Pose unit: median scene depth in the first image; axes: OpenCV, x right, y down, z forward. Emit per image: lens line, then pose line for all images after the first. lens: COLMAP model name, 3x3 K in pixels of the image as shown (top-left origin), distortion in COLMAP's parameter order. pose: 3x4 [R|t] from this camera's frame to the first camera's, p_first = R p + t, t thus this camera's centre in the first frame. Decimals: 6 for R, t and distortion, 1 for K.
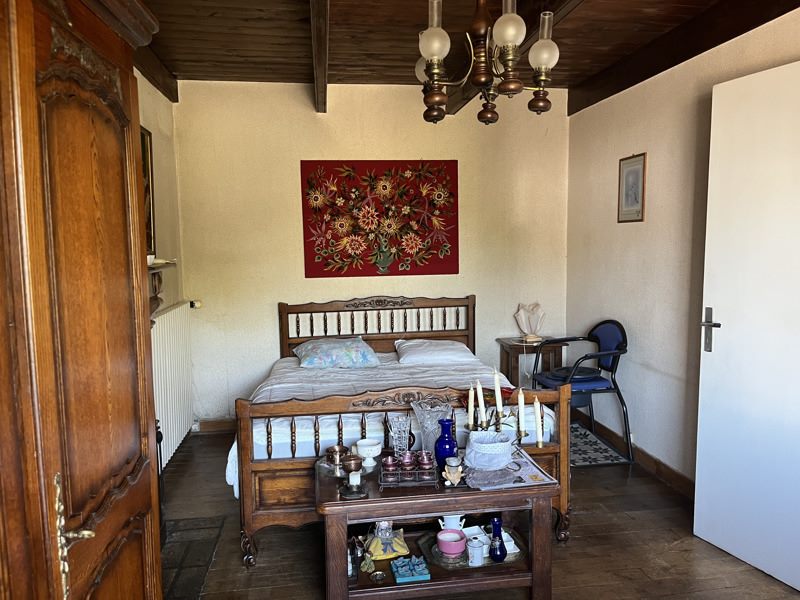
lens RADIAL K [[606.0, 0, 400.8], [0, 606.0, 303.8], [0, 0, 1]] dist [0.002227, -0.002578]
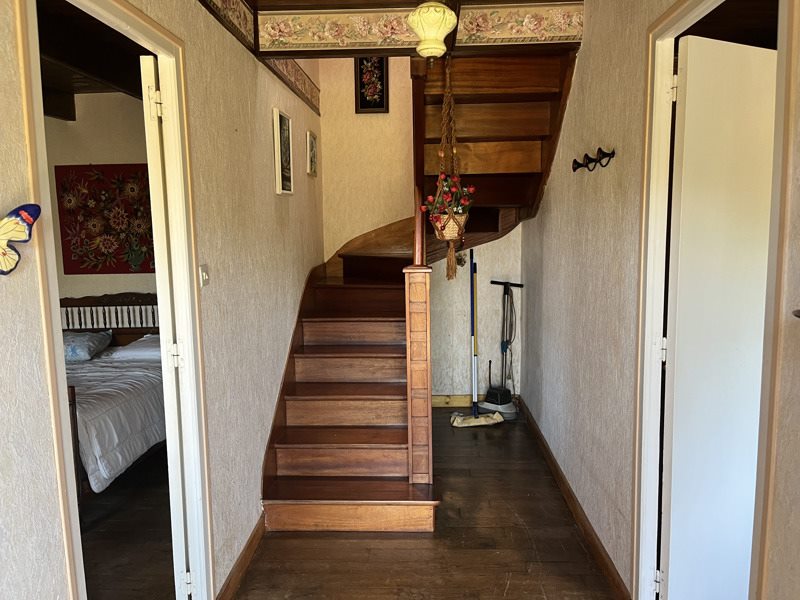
lens RADIAL K [[606.0, 0, 400.5], [0, 606.0, 294.3], [0, 0, 1]] dist [0.002227, -0.002578]
pose [[0.985133, 0.018919, -0.170749, 0.616198], [-0.016204, 0.999719, 0.017281, -0.035830], [0.171028, -0.014258, 0.985163, 0.040193]]
